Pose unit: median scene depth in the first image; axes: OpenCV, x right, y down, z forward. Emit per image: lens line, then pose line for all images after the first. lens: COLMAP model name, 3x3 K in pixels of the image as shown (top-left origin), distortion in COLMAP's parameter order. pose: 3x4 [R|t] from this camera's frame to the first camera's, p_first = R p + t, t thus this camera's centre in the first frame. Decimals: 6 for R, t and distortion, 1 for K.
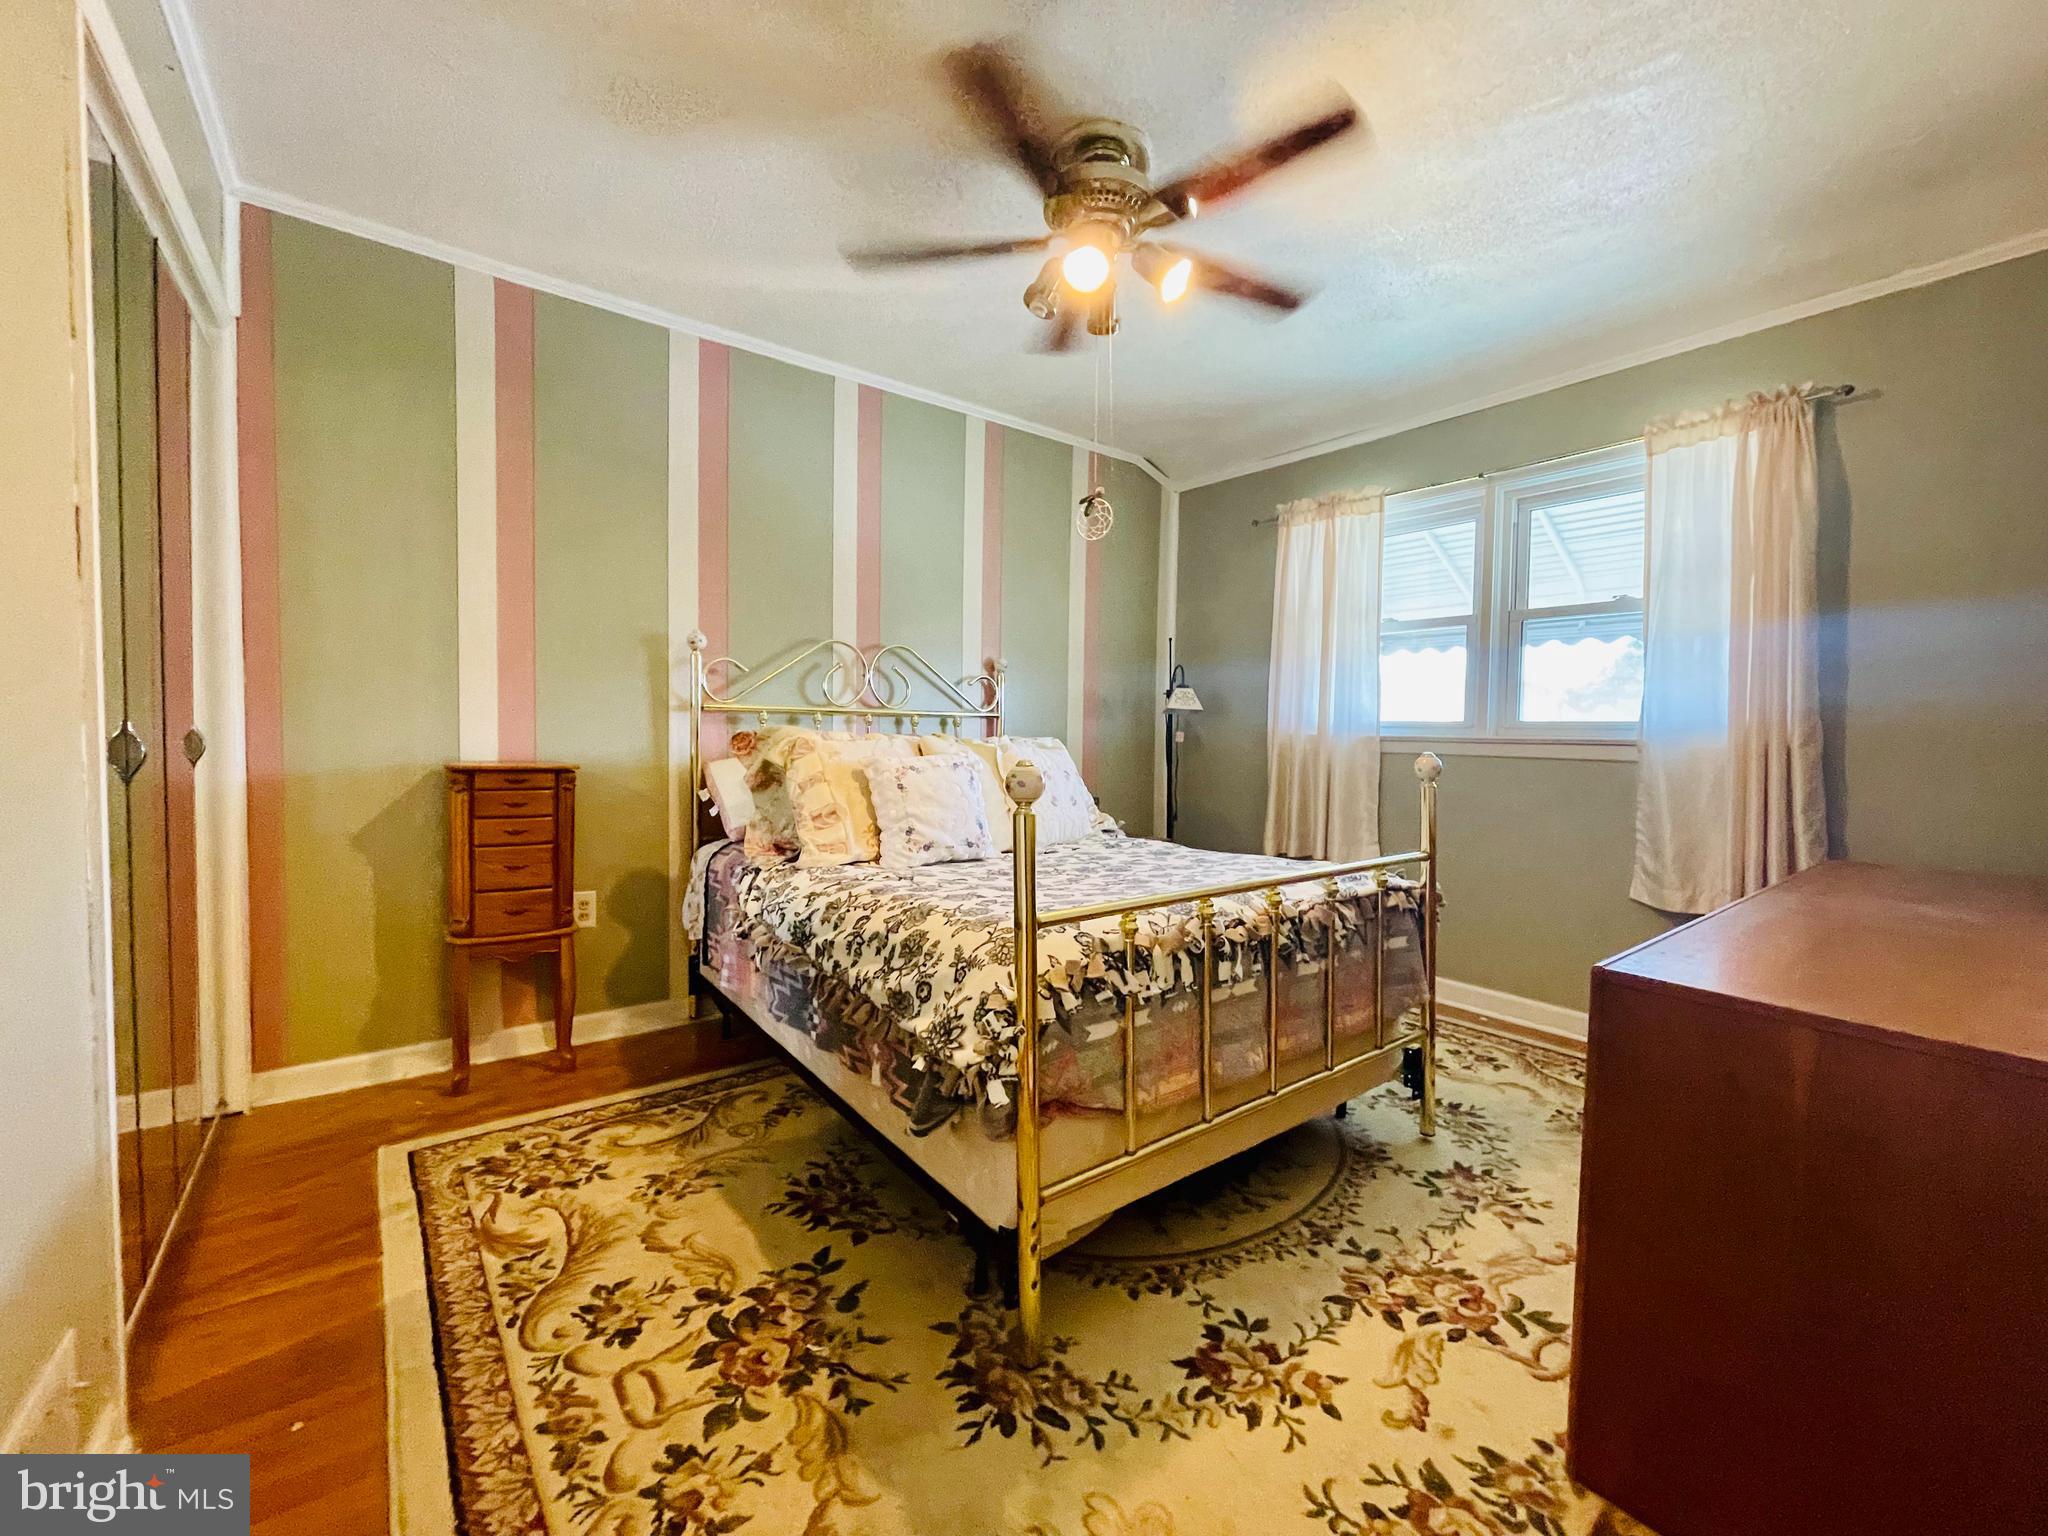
lens RADIAL K [[824.5, 0, 1024.0], [0, 824.5, 768.0], [0, 0, 1]] dist [-0.009743, 0.000291]
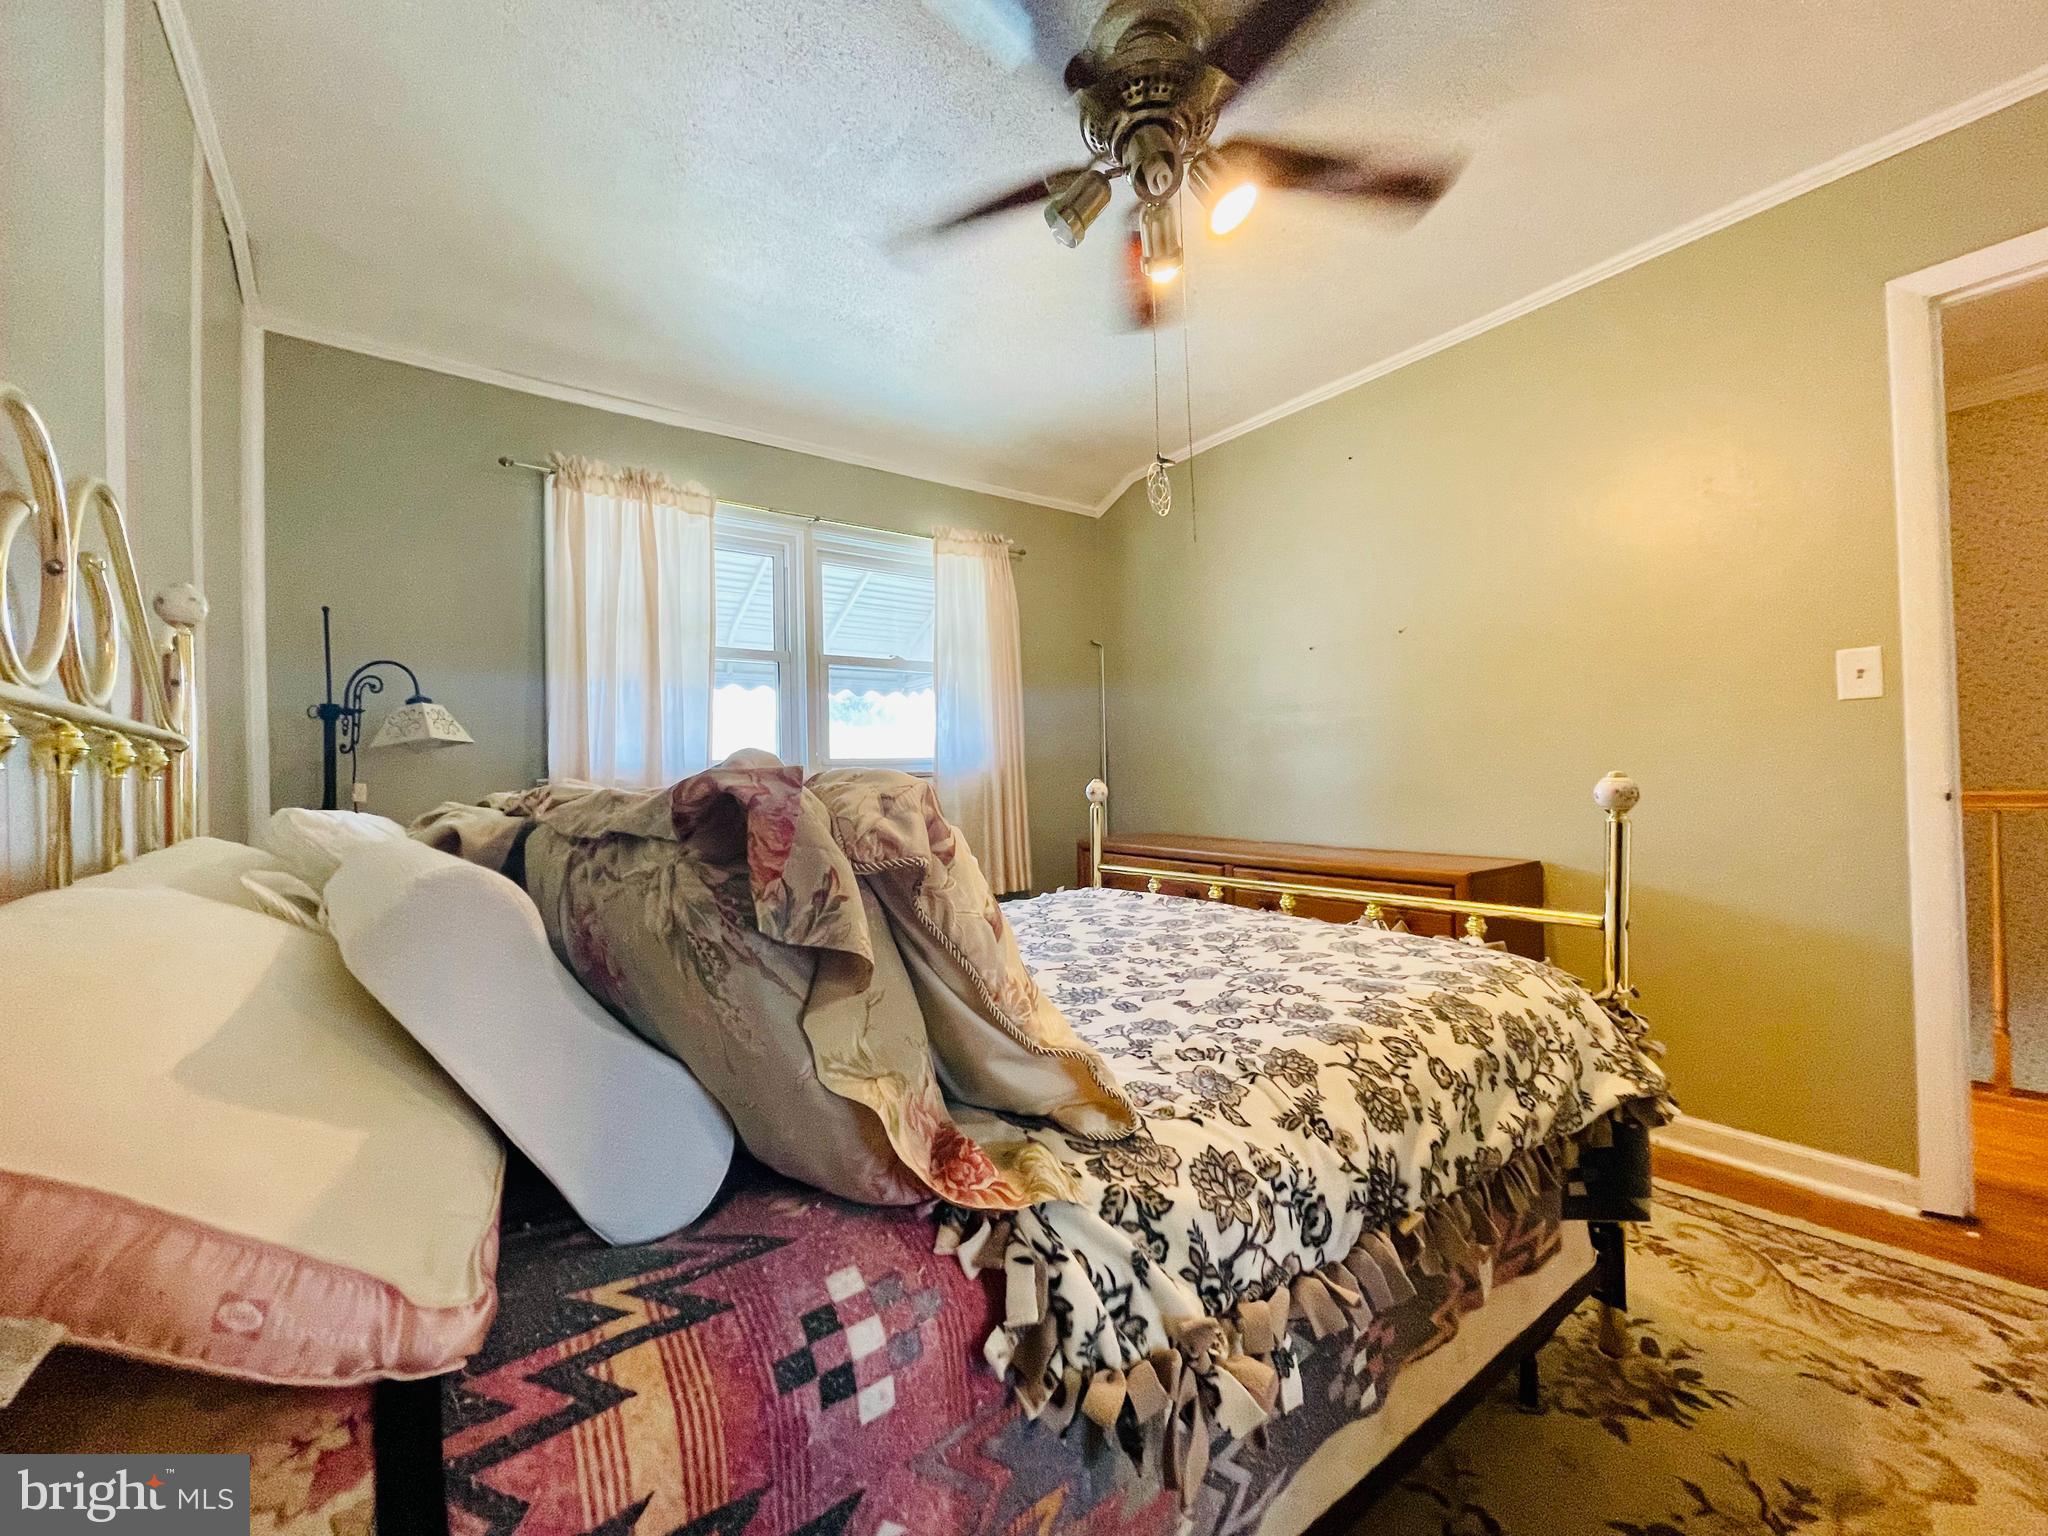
lens RADIAL K [[824.5, 0, 1024.0], [0, 824.5, 768.0], [0, 0, 1]] dist [-0.009743, 0.000291]
pose [[0.019426, -0.004445, 0.999801, -0.523351], [0.072275, 0.997380, 0.003030, -0.035021], [-0.997196, 0.072202, 0.019697, 0.840434]]
